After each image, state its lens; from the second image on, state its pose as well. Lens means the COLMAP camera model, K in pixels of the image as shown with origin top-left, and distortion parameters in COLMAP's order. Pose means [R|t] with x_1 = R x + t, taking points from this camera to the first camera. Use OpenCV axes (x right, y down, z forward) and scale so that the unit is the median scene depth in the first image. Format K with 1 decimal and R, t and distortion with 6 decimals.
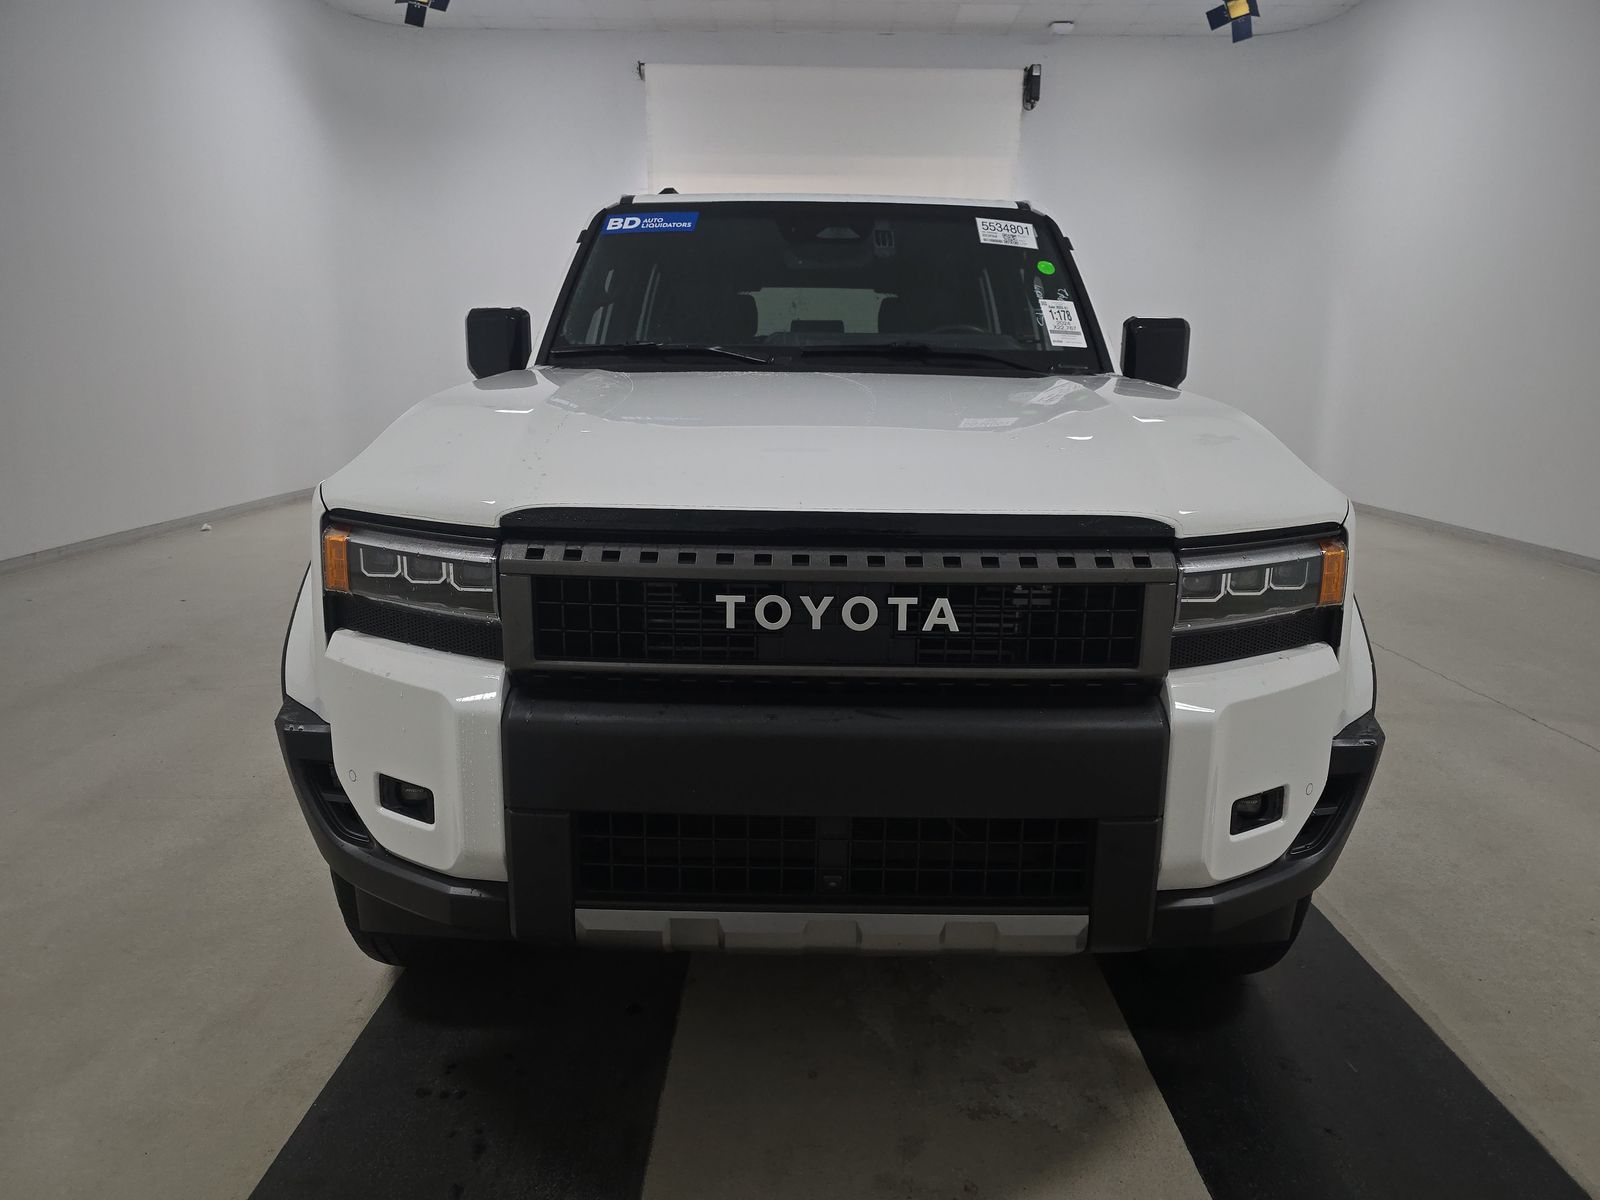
lens RADIAL K [[1084.2, 0, 802.8], [0, 1084.2, 617.5], [0, 0, 1]] dist [-0.000424, -0.001272]
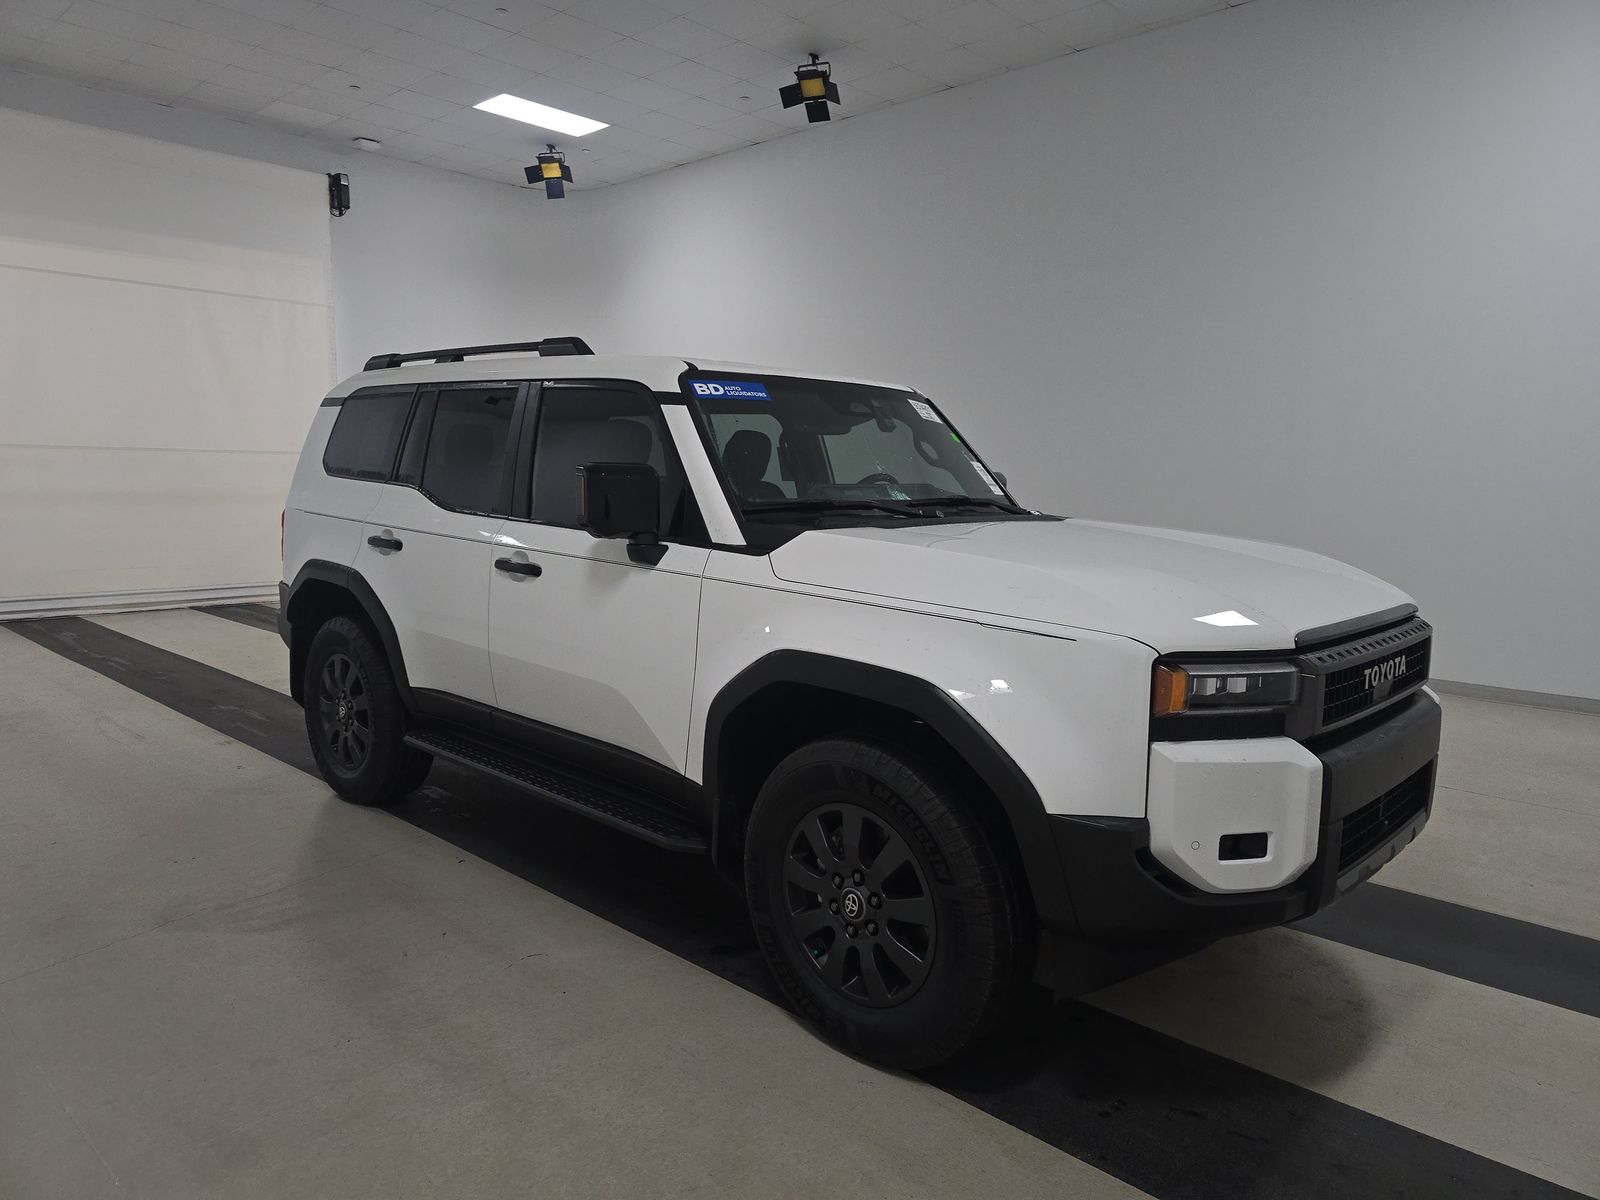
lens RADIAL K [[1098.3, 0, 800.0], [0, 1098.3, 600.0], [0, 0, 1]] dist [0.016714, -0.000563]
pose [[0.679608, -0.081304, 0.729056, -0.310317], [0.150400, 0.988170, -0.030000, -0.034283], [-0.717992, 0.130038, 0.683796, 0.064633]]
